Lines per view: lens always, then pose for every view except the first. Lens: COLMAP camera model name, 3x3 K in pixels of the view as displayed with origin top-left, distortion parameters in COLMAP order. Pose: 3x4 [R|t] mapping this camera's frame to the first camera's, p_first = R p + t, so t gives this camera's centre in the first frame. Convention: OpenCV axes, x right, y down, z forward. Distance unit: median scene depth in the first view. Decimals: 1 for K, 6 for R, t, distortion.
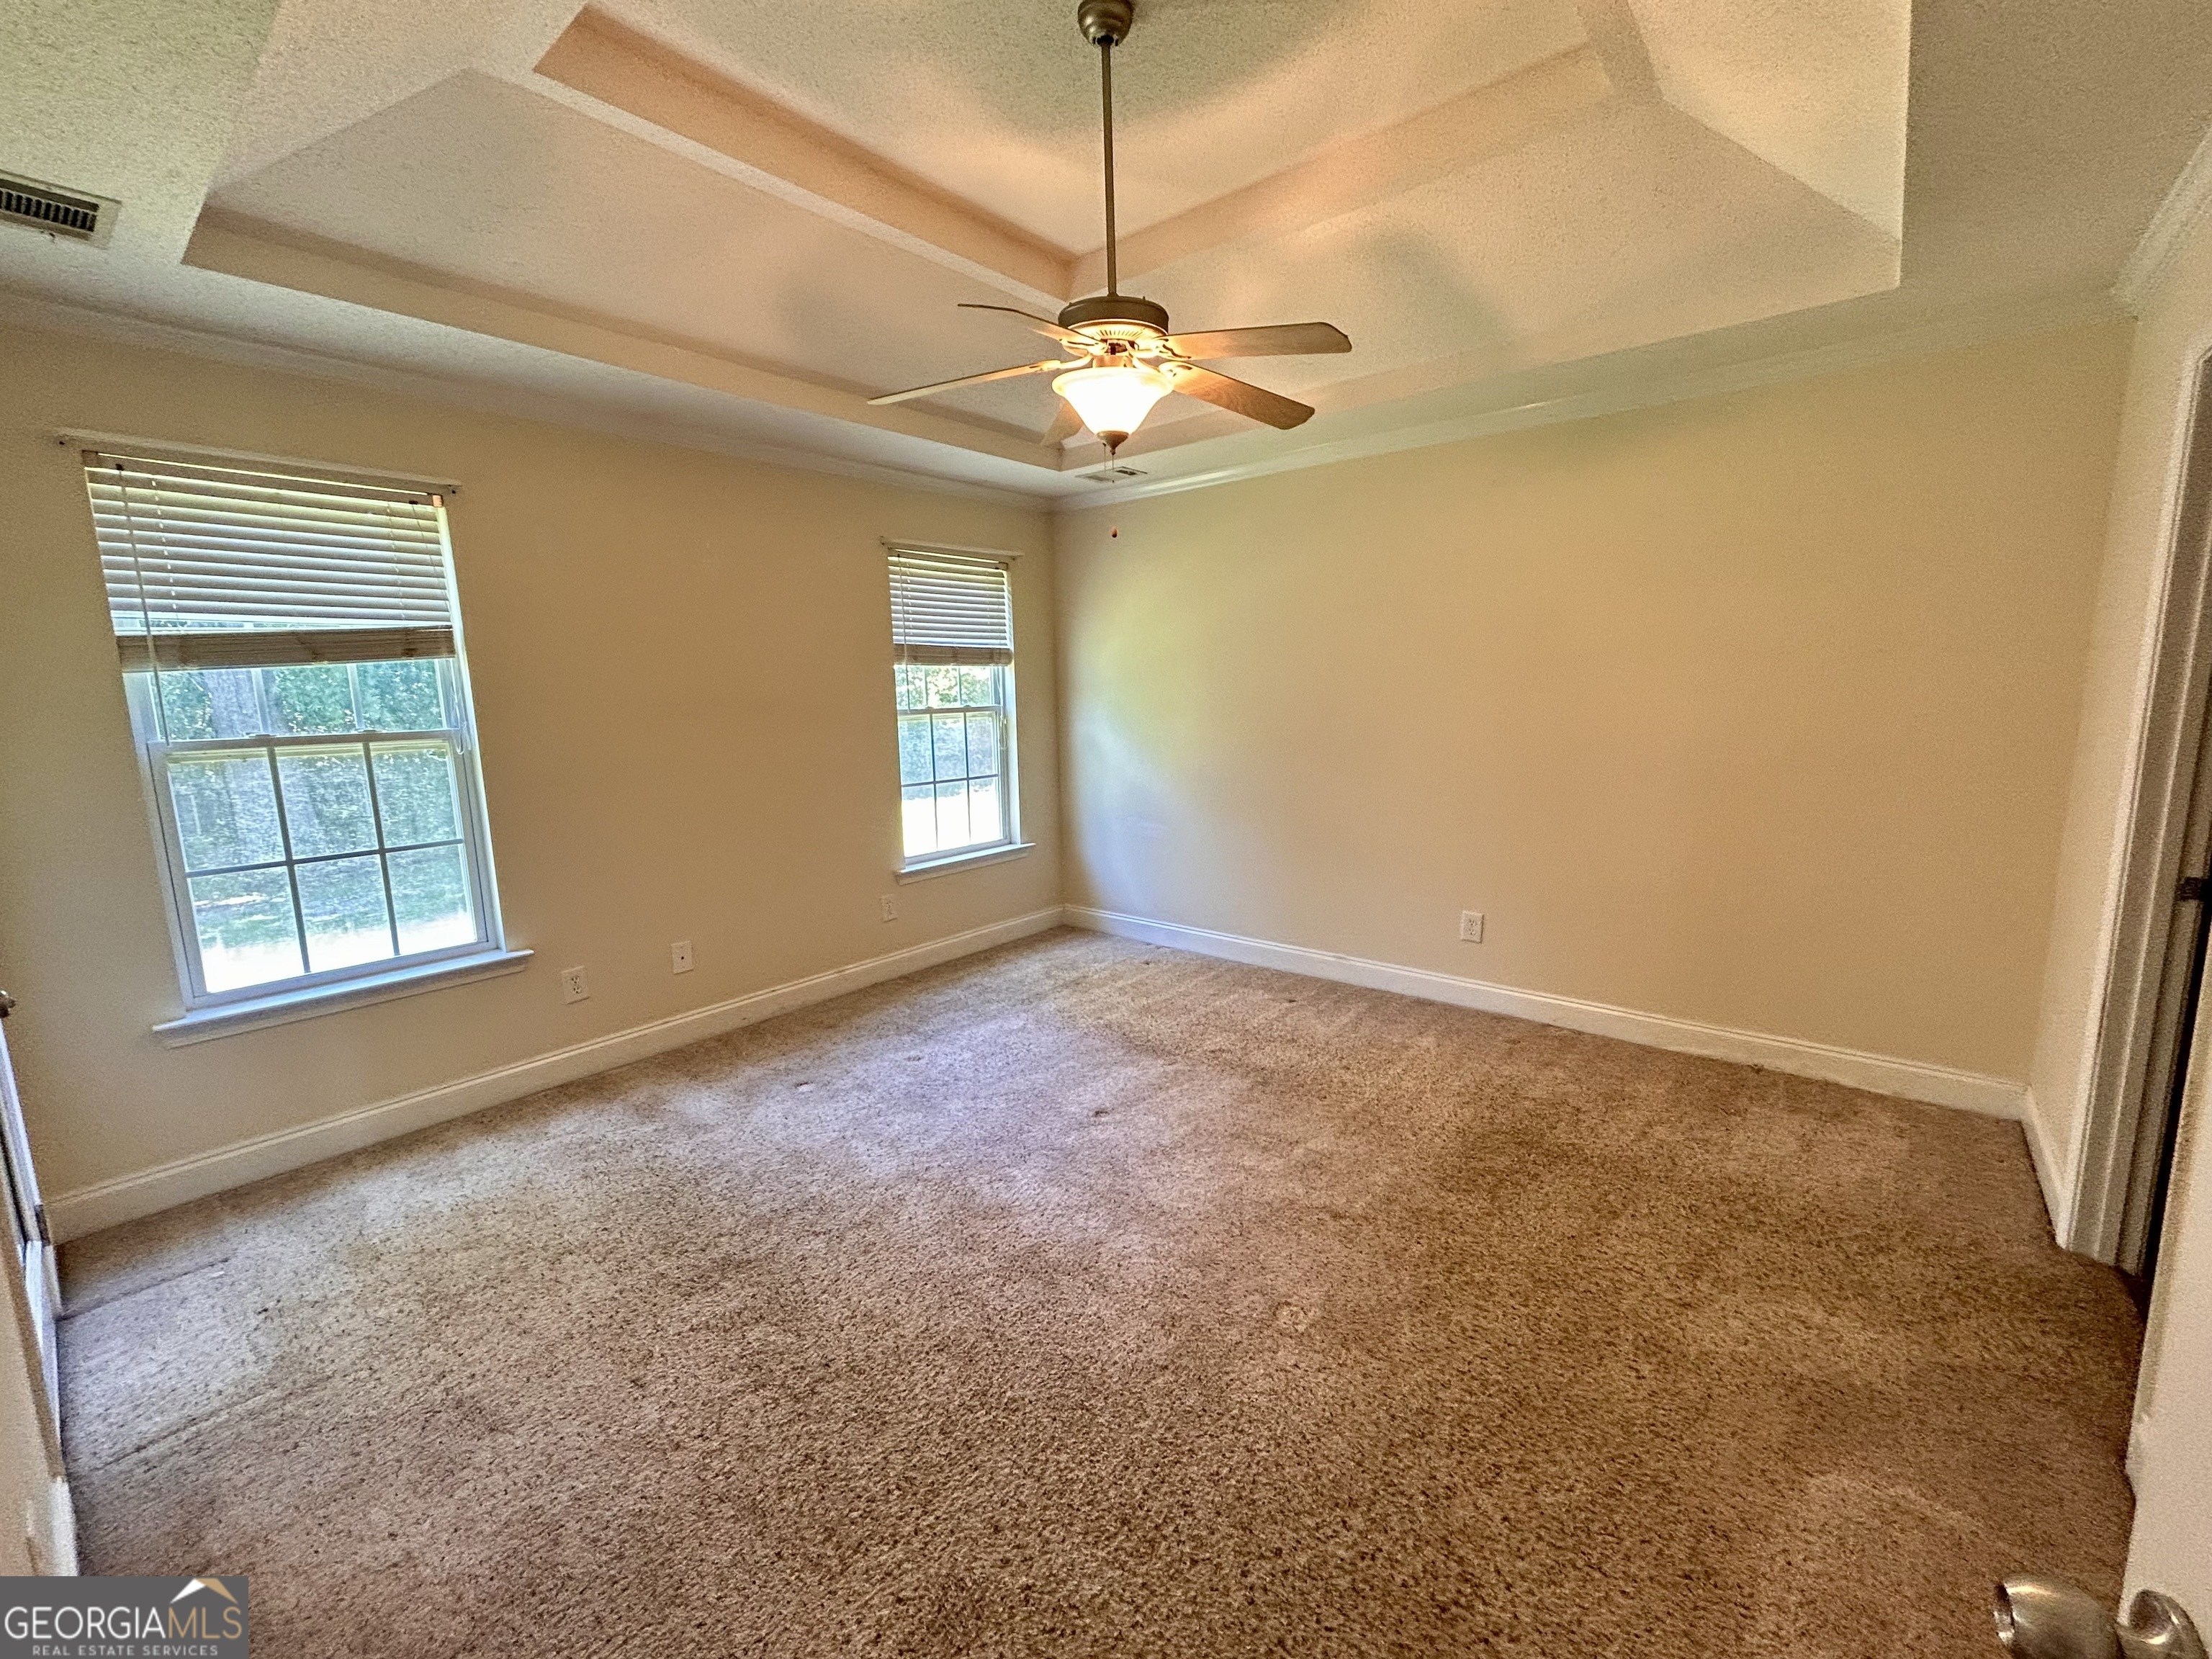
lens RADIAL K [[915.1, 0, 1105.8], [0, 915.1, 825.0], [0, 0, 1]] dist [0.000236, 0.000010]
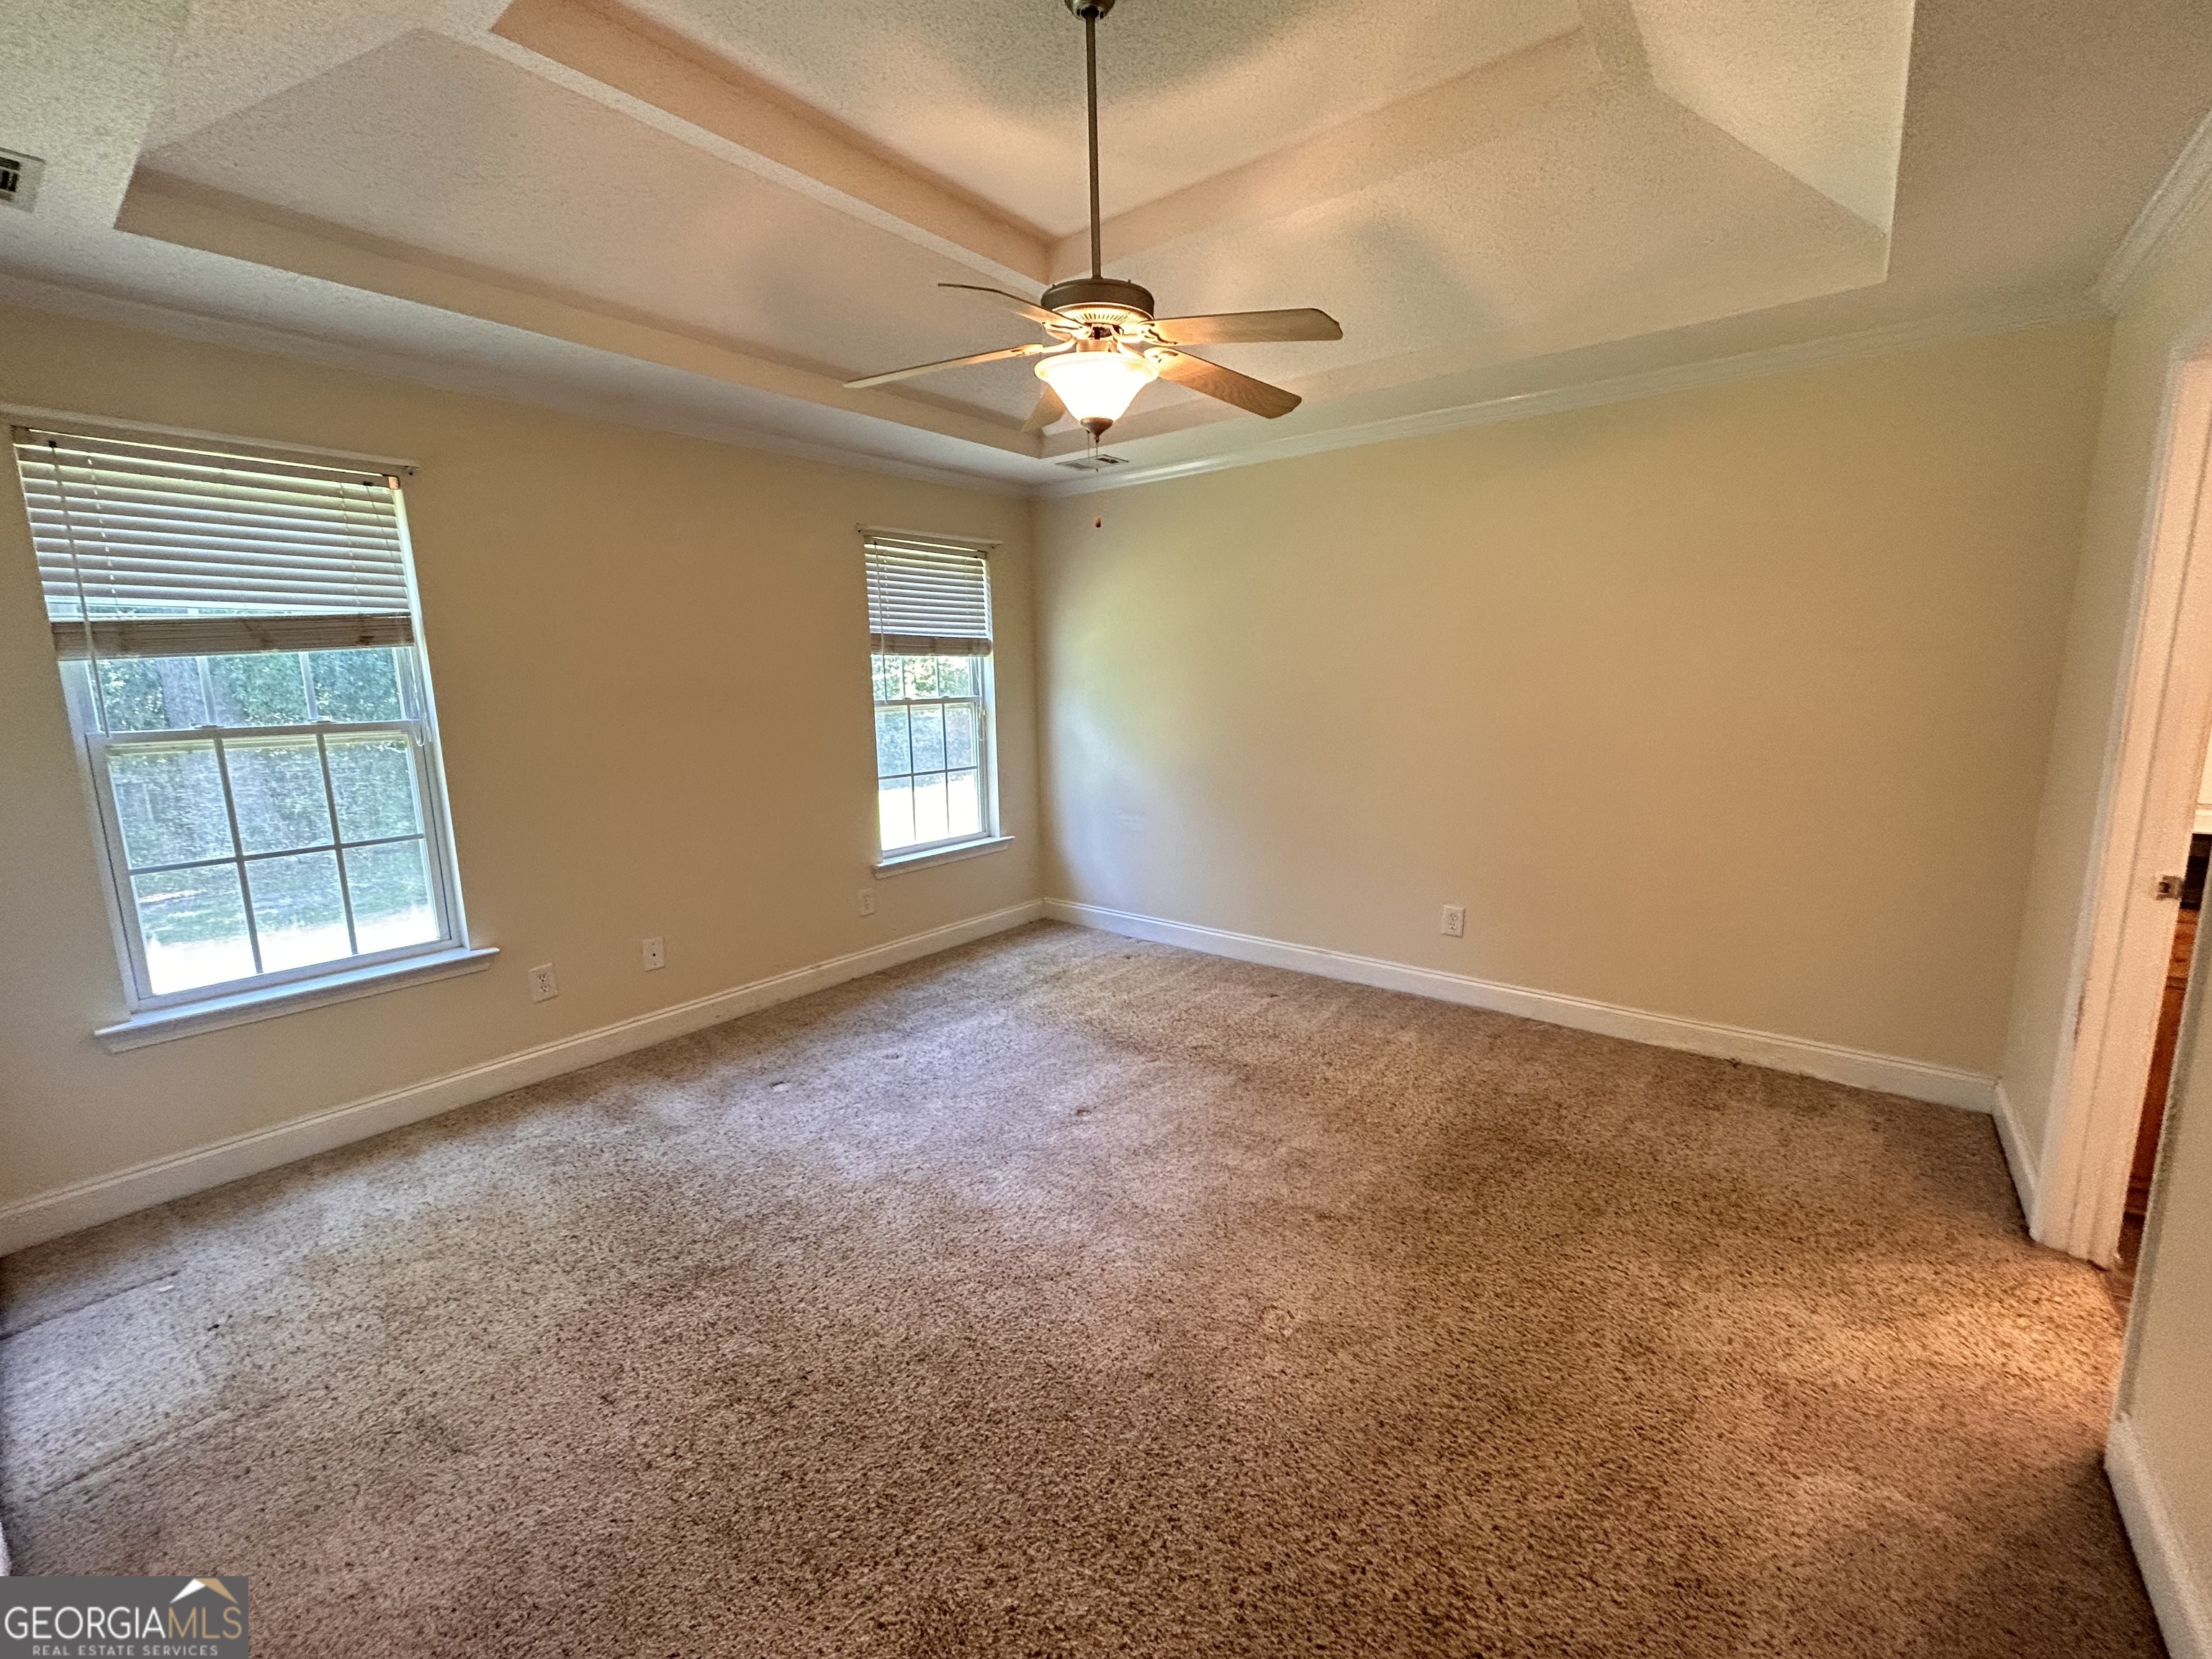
lens RADIAL K [[915.1, 0, 1105.0], [0, 915.1, 825.9], [0, 0, 1]] dist [0.000236, 0.000010]
pose [[0.999713, 0.000985, 0.023946, -0.005287], [-0.001288, 0.999919, 0.012674, -0.006697], [-0.023932, -0.012701, 0.999633, 0.016027]]
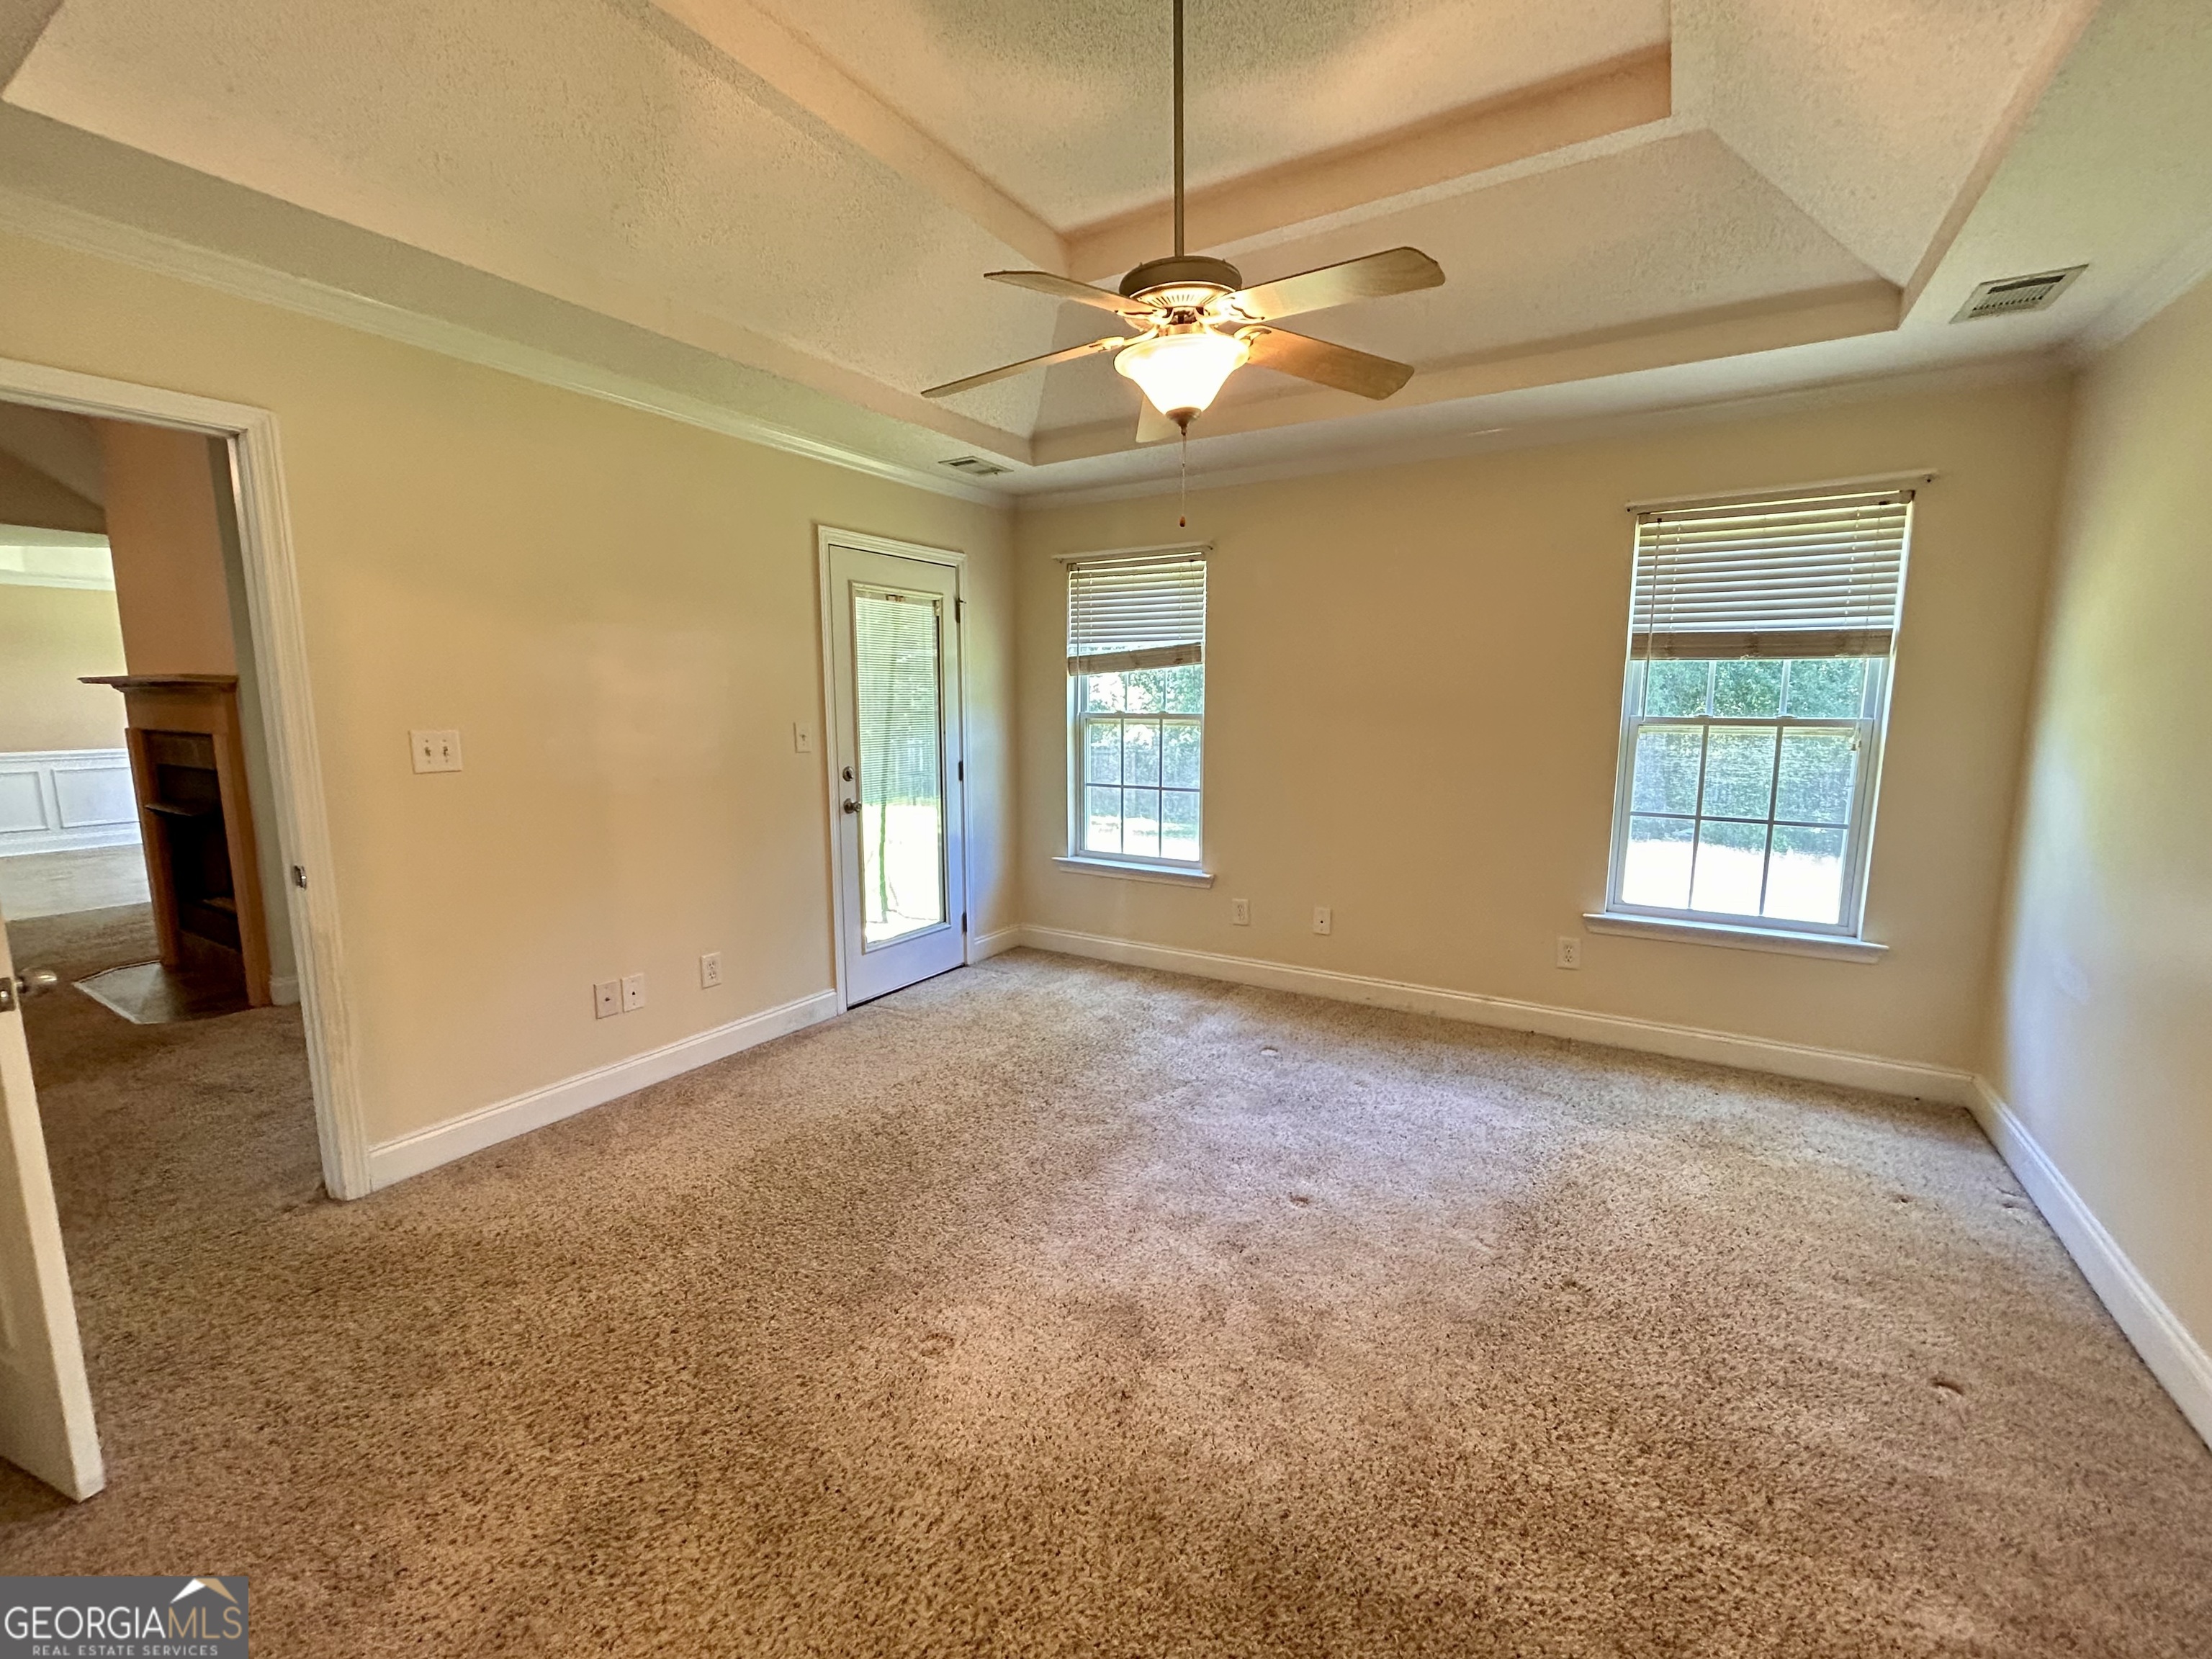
lens RADIAL K [[915.1, 0, 1103.2], [0, 915.1, 826.9], [0, 0, 1]] dist [0.000236, 0.000010]
pose [[0.151784, 0.162472, -0.974969, 0.748269], [-0.151884, 0.978516, 0.139418, -0.112398], [0.976674, 0.126921, 0.173200, 0.649888]]
